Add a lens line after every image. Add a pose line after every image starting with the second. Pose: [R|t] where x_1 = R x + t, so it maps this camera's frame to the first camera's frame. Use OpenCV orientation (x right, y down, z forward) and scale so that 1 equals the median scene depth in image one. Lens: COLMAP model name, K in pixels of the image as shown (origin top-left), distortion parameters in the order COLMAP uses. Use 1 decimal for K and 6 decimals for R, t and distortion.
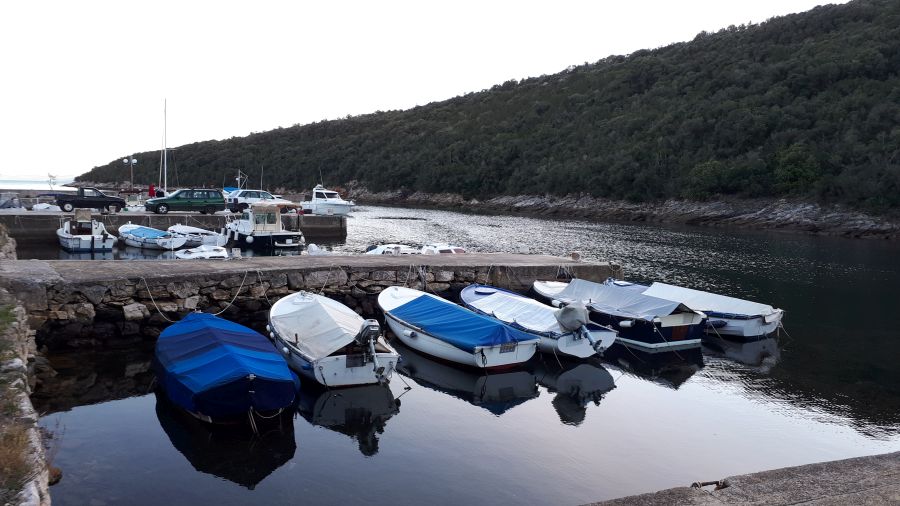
lens RADIAL K [[709.0, 0, 450.0], [0, 709.0, 253.0], [0, 0, 1]] dist [0.144794, -0.195253]
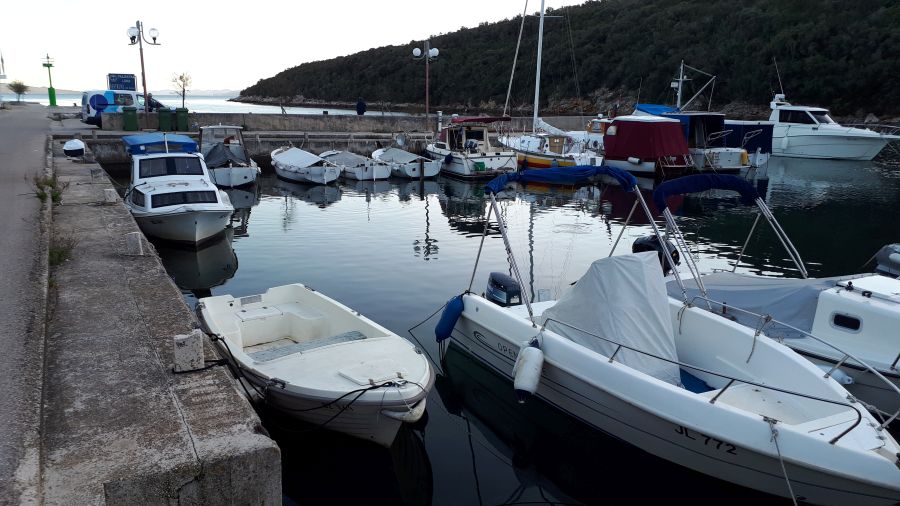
lens RADIAL K [[709.0, 0, 450.0], [0, 709.0, 253.0], [0, 0, 1]] dist [0.144794, -0.195253]
pose [[0.983294, 0.030924, -0.179377, -0.125115], [-0.009209, 0.992652, 0.120651, -0.018979], [0.181790, -0.116983, 0.976354, 0.192378]]
